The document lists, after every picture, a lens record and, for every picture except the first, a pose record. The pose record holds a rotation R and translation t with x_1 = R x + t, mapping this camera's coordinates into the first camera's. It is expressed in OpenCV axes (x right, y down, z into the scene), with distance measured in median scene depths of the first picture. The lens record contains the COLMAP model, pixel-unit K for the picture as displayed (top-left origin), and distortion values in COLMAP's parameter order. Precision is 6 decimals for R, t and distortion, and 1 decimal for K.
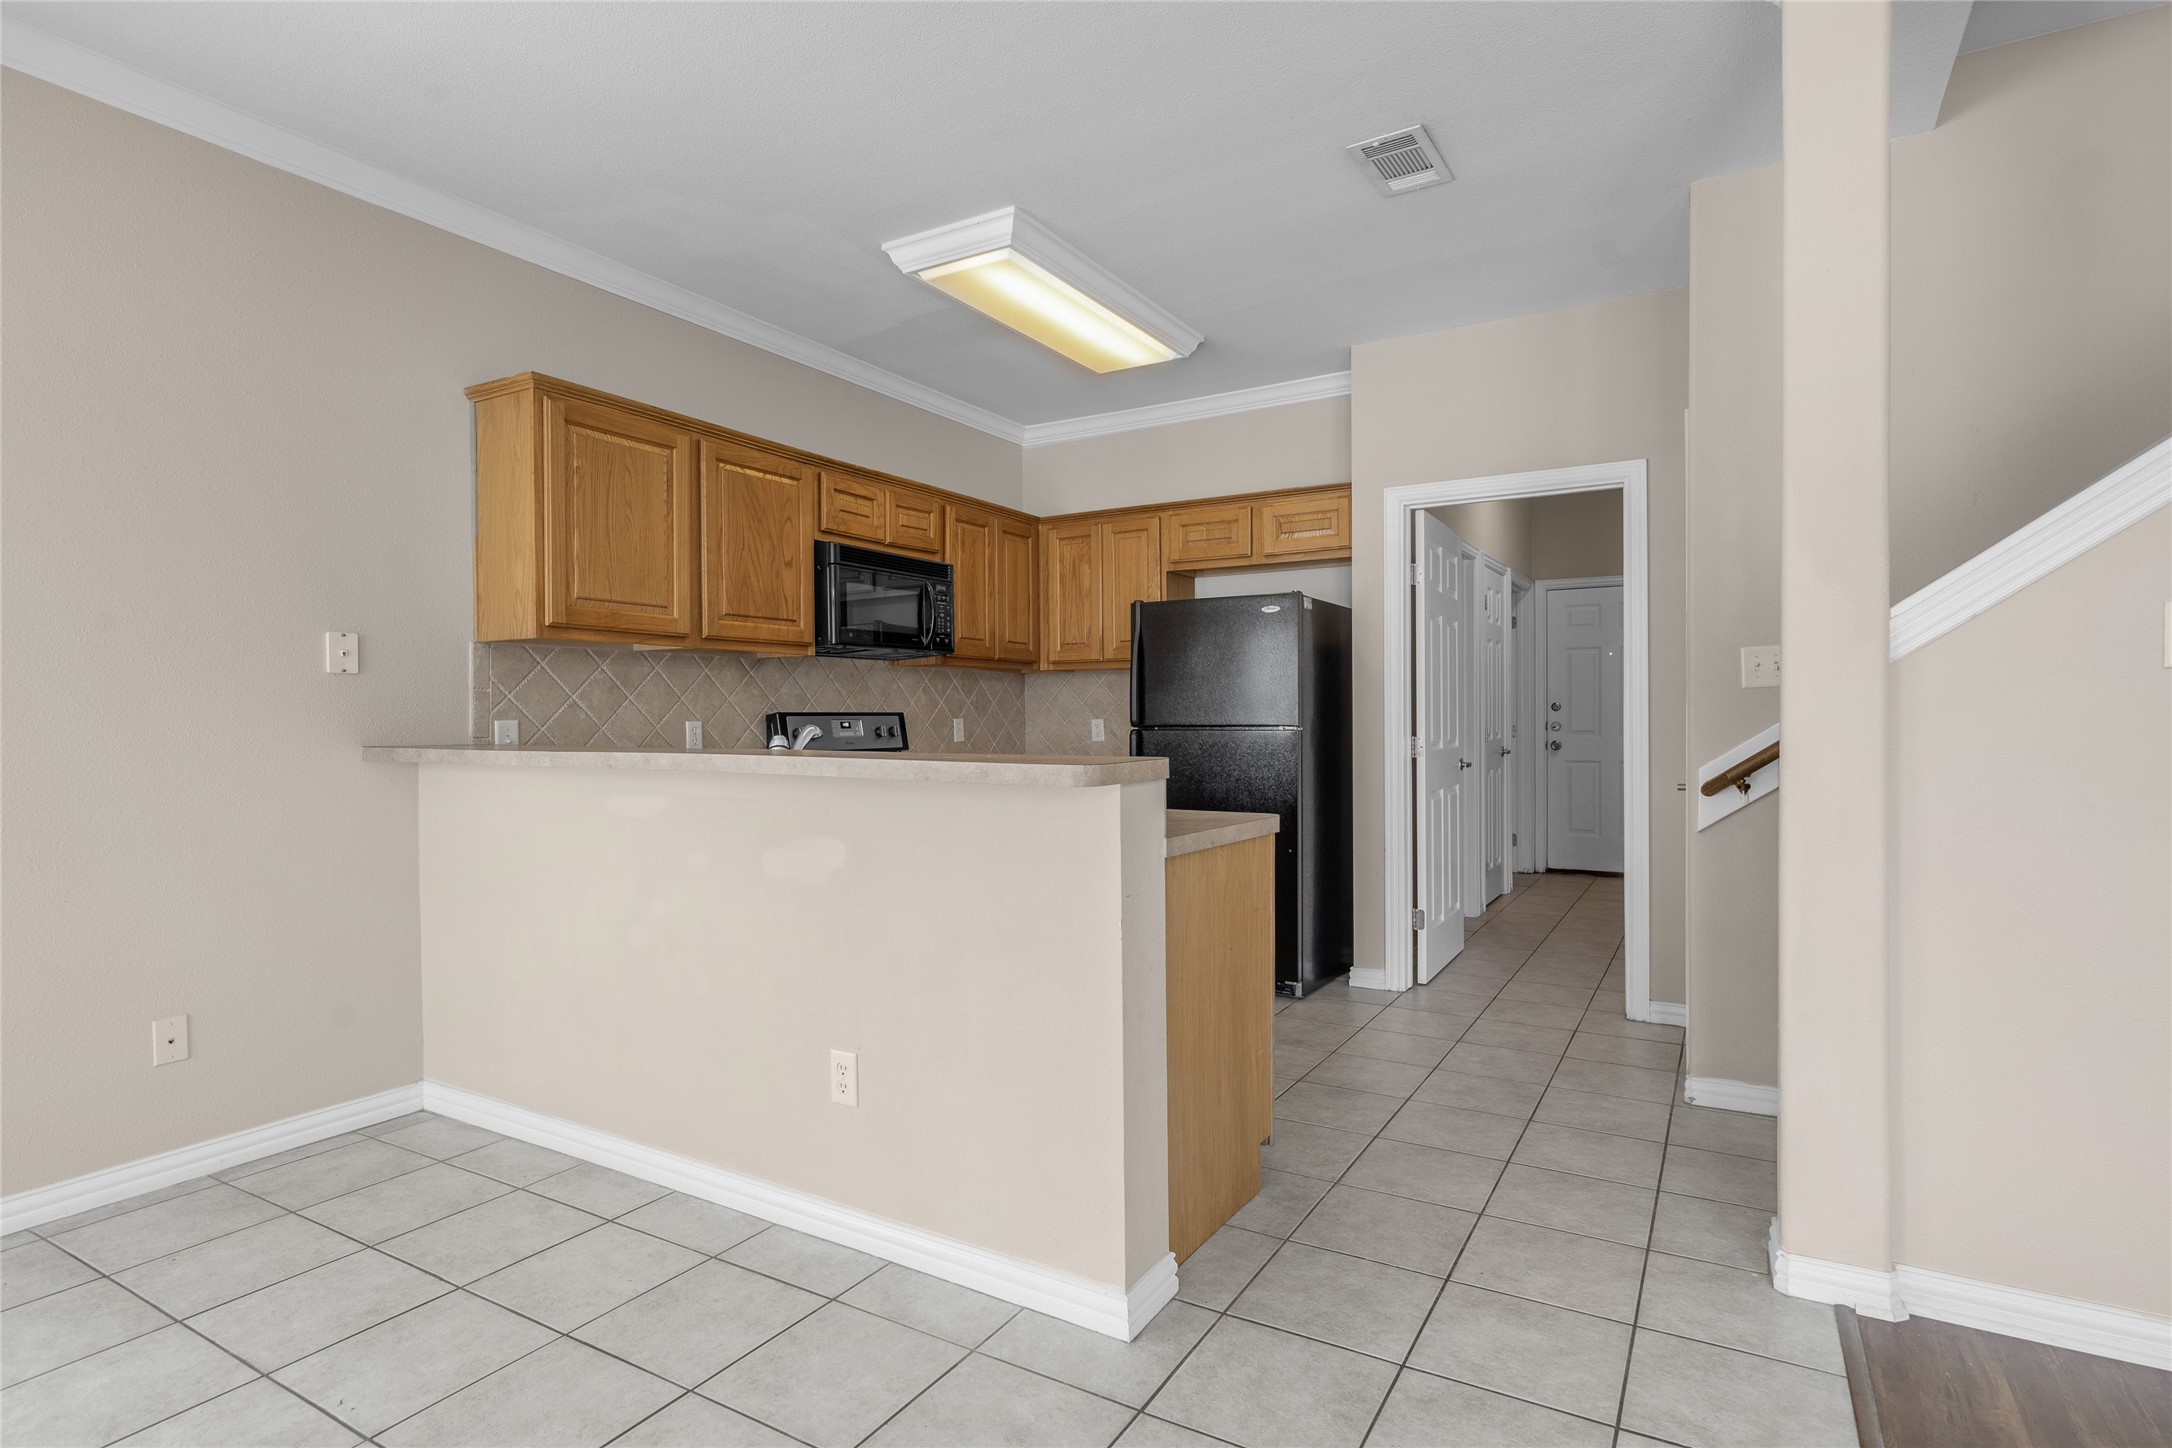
lens RADIAL K [[1091.1, 0, 1053.6], [0, 1091.1, 732.9], [0, 0, 1]] dist [0.005460, -0.003451]
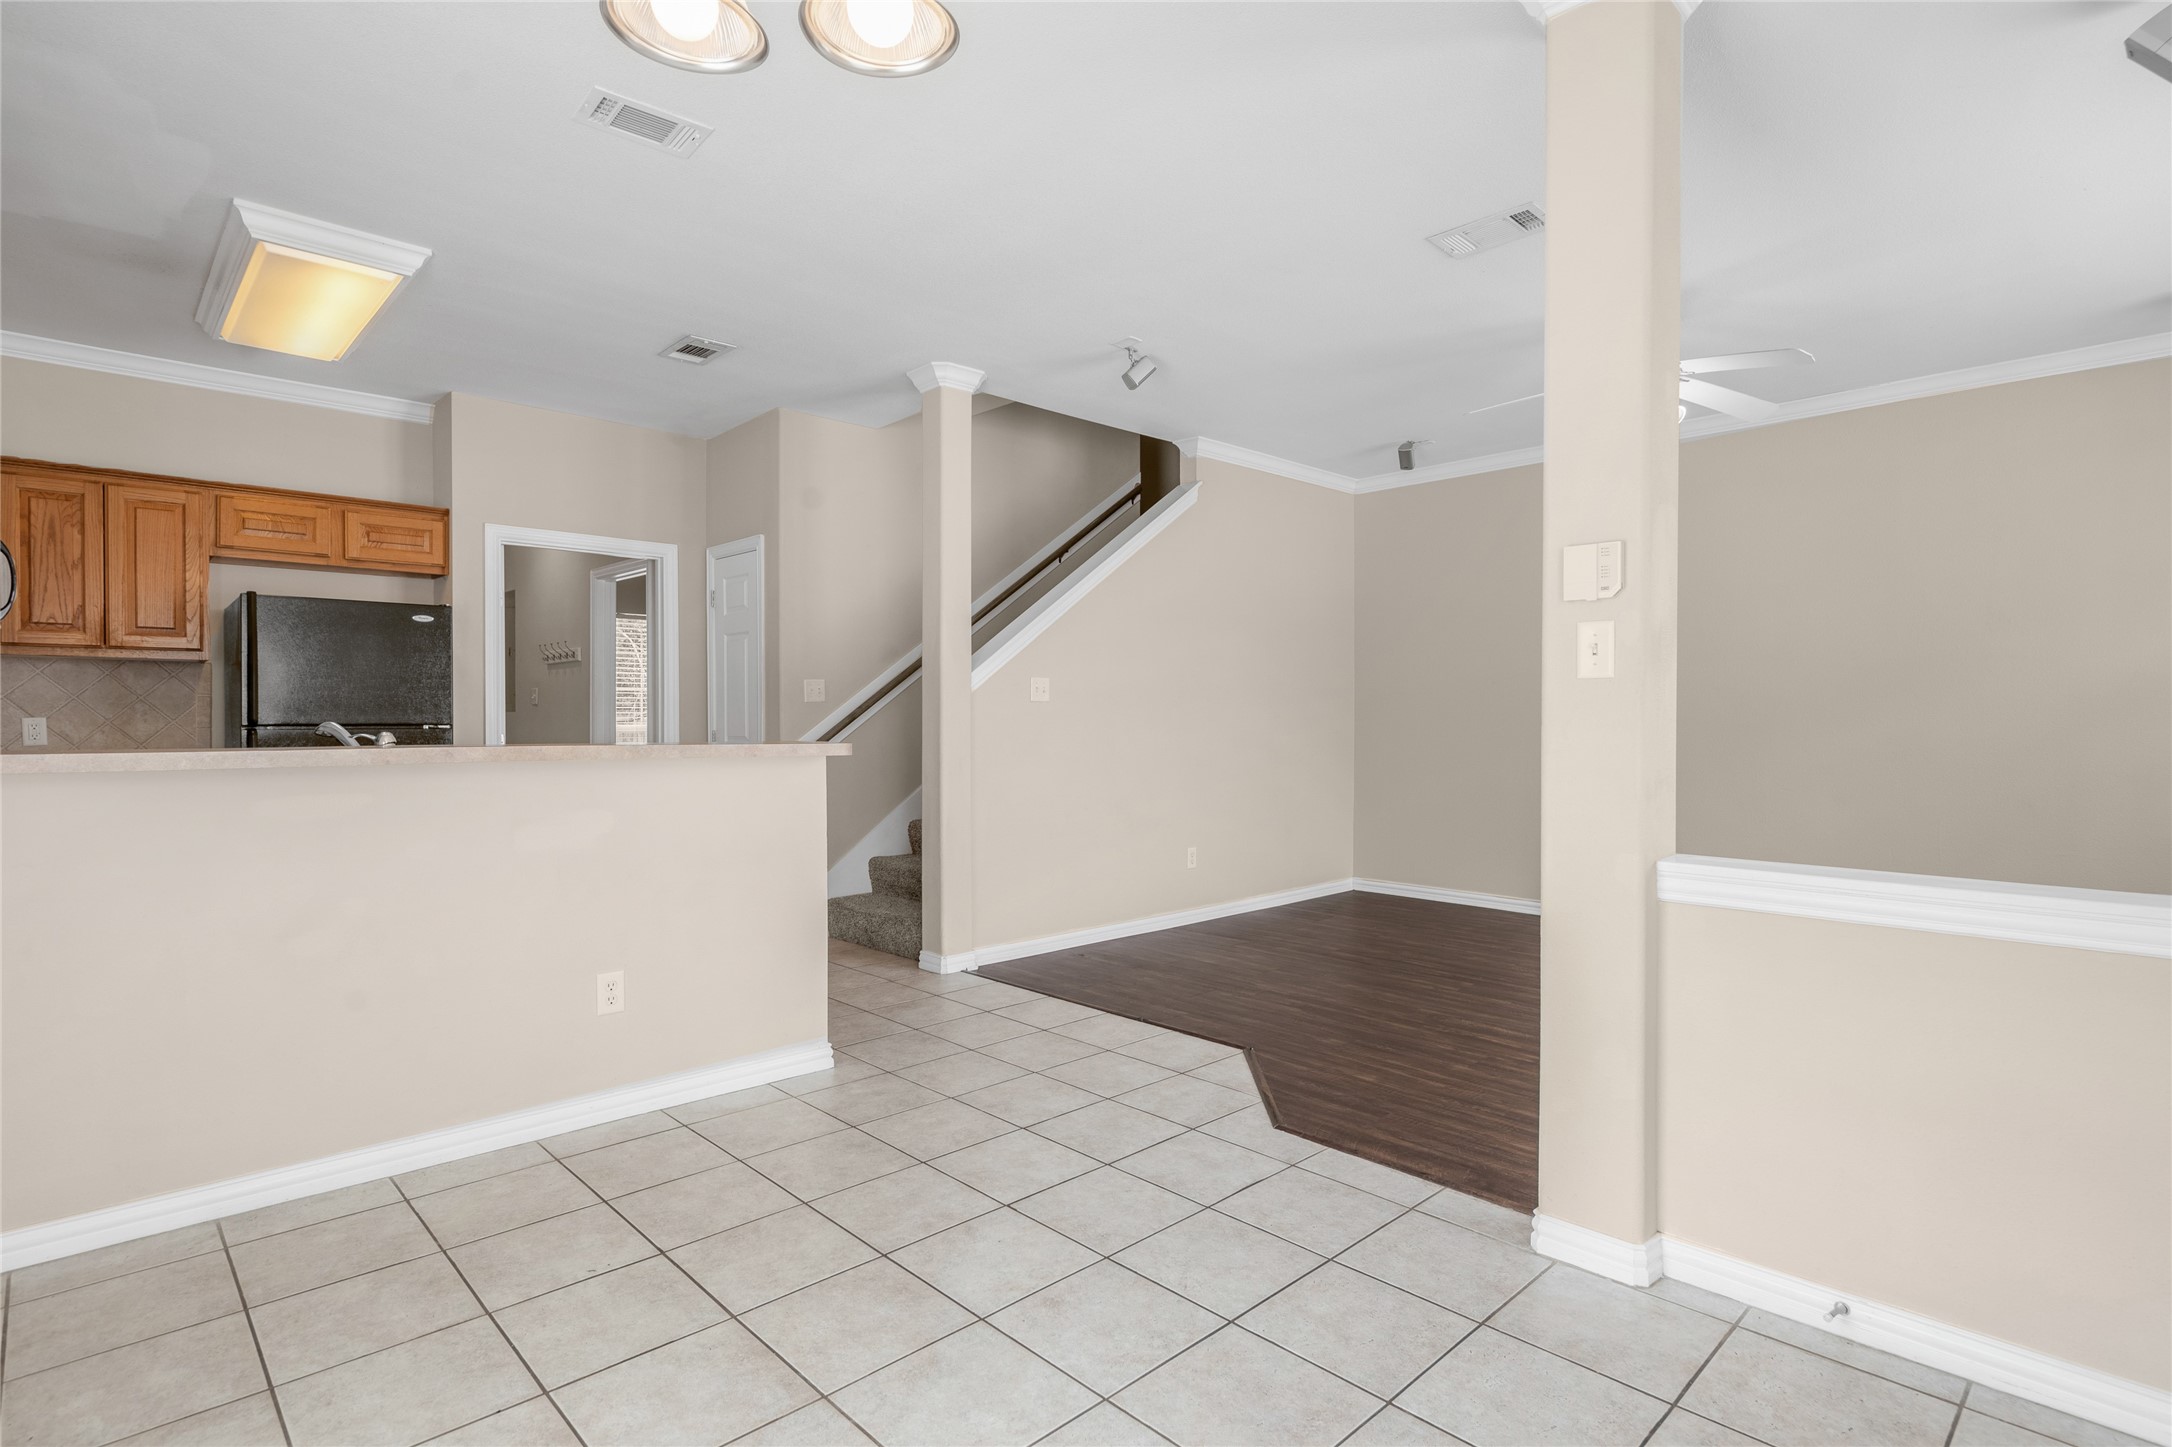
lens RADIAL K [[1091.1, 0, 1133.6], [0, 1091.1, 725.3], [0, 0, 1]] dist [0.005460, -0.003451]
pose [[0.232967, -0.002999, 0.972480, -0.775630], [0.011539, 0.999933, 0.000320, 0.002644], [-0.972416, 0.011147, 0.232986, 0.052418]]
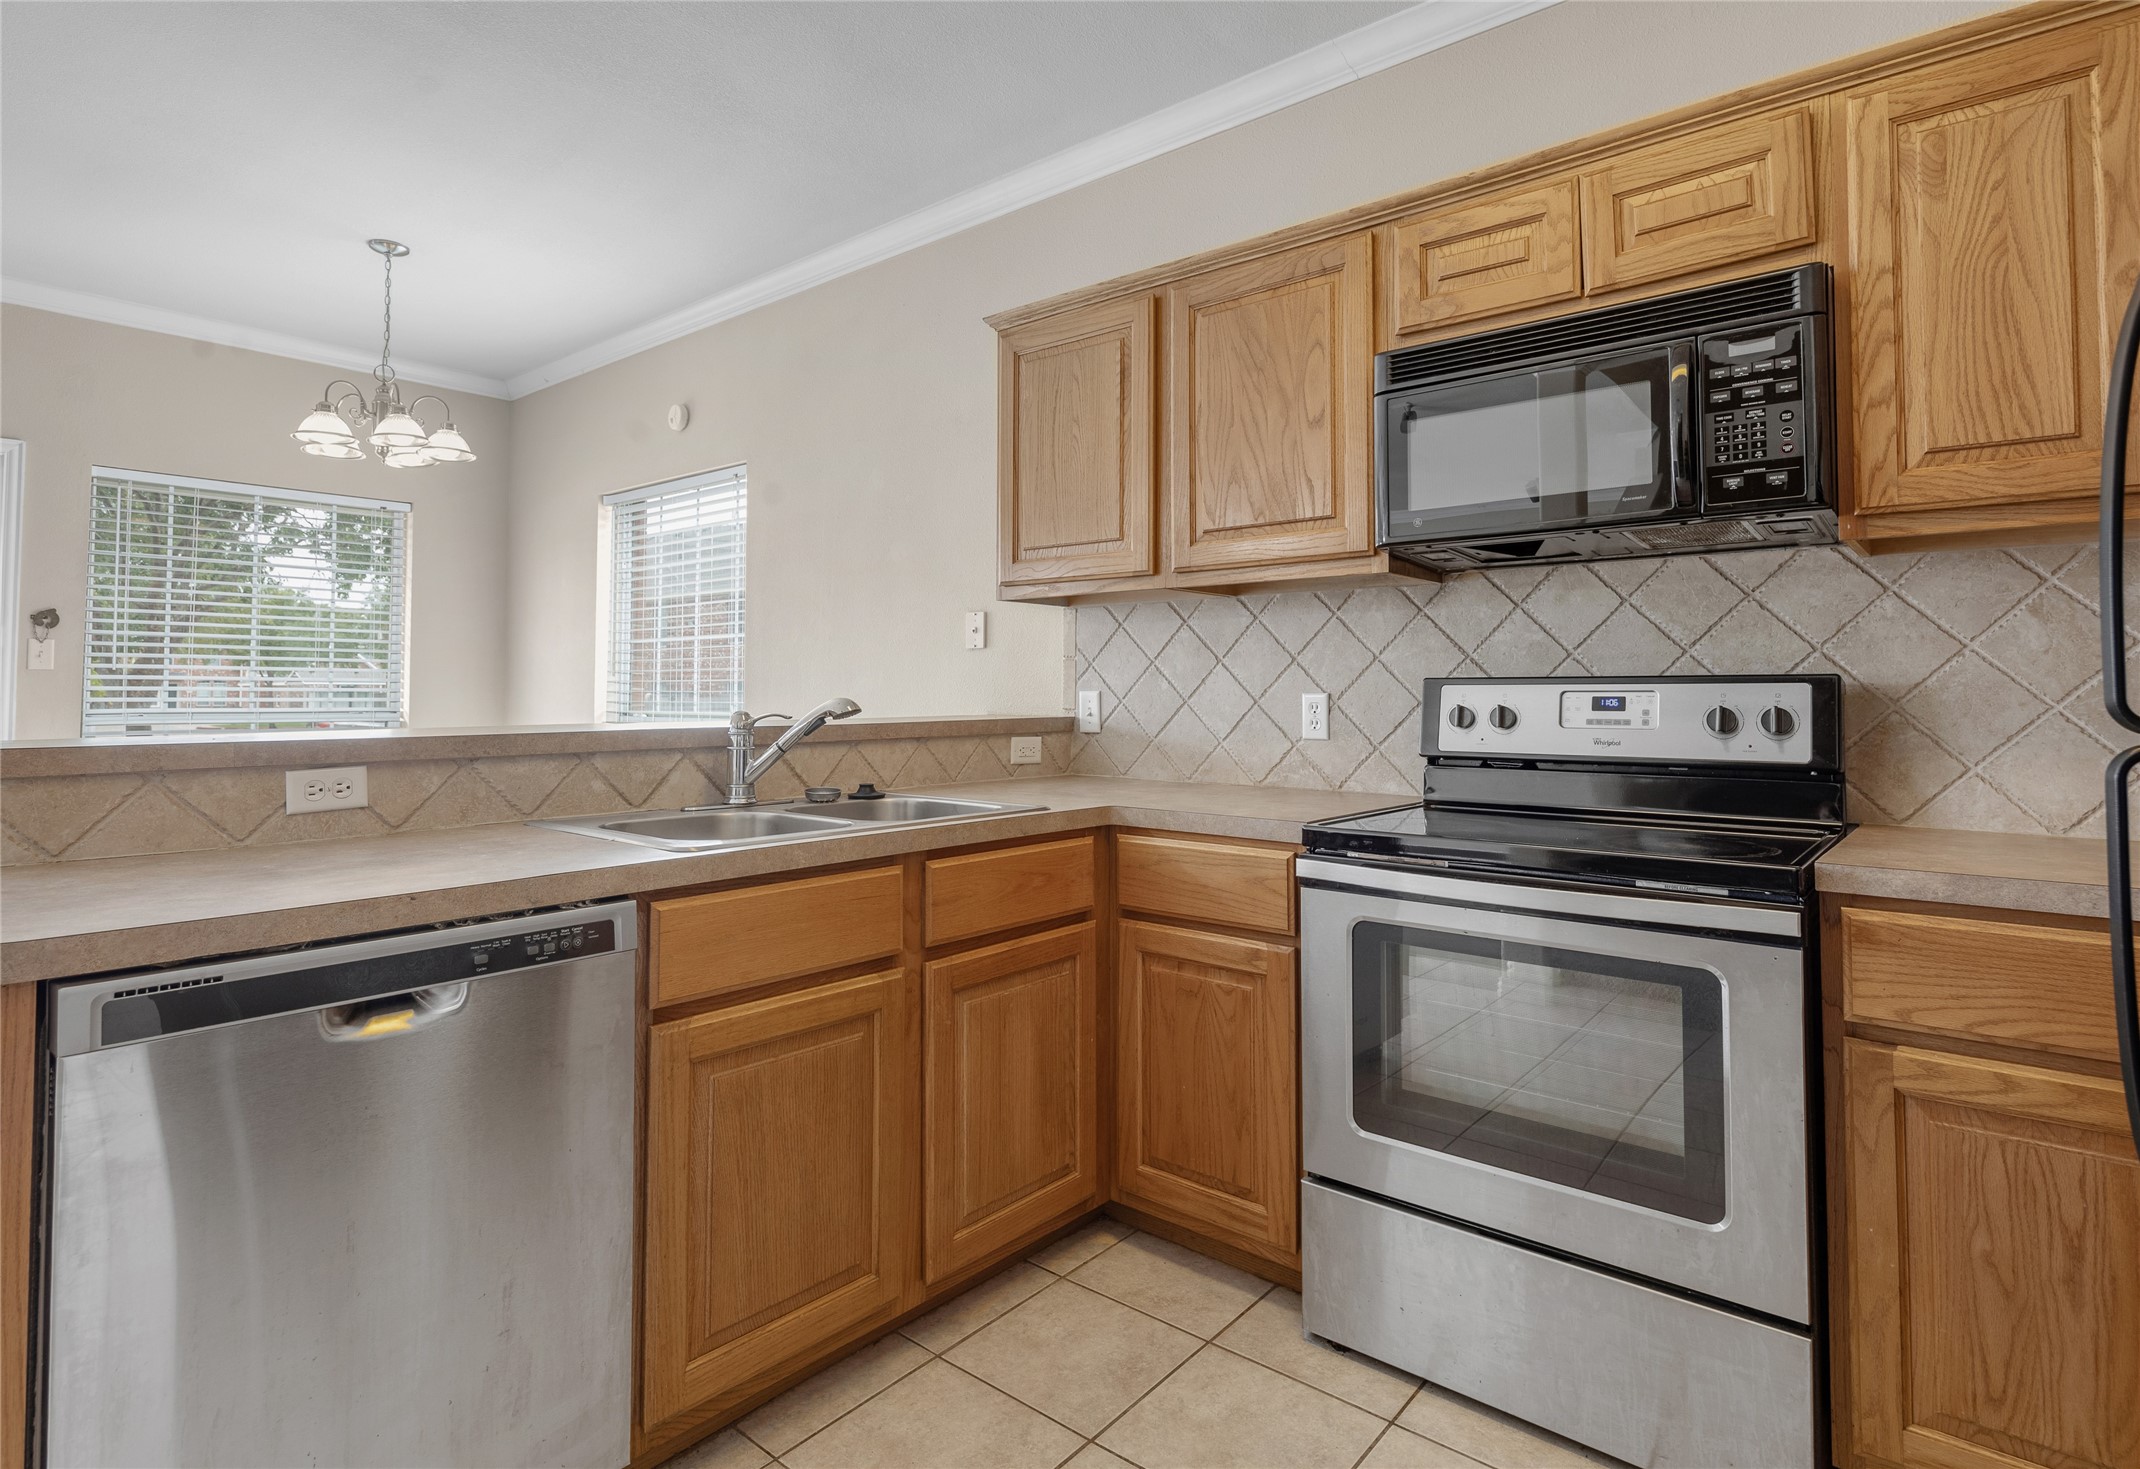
lens RADIAL K [[1112.6, 0, 1029.5], [0, 1112.6, 647.4], [0, 0, 1]] dist [0.002350, -0.004557]
pose [[-0.151237, -0.035550, -0.987858, 0.335899], [-0.012152, 0.999344, -0.034103, -0.012633], [0.988423, 0.006846, -0.151570, 0.880001]]
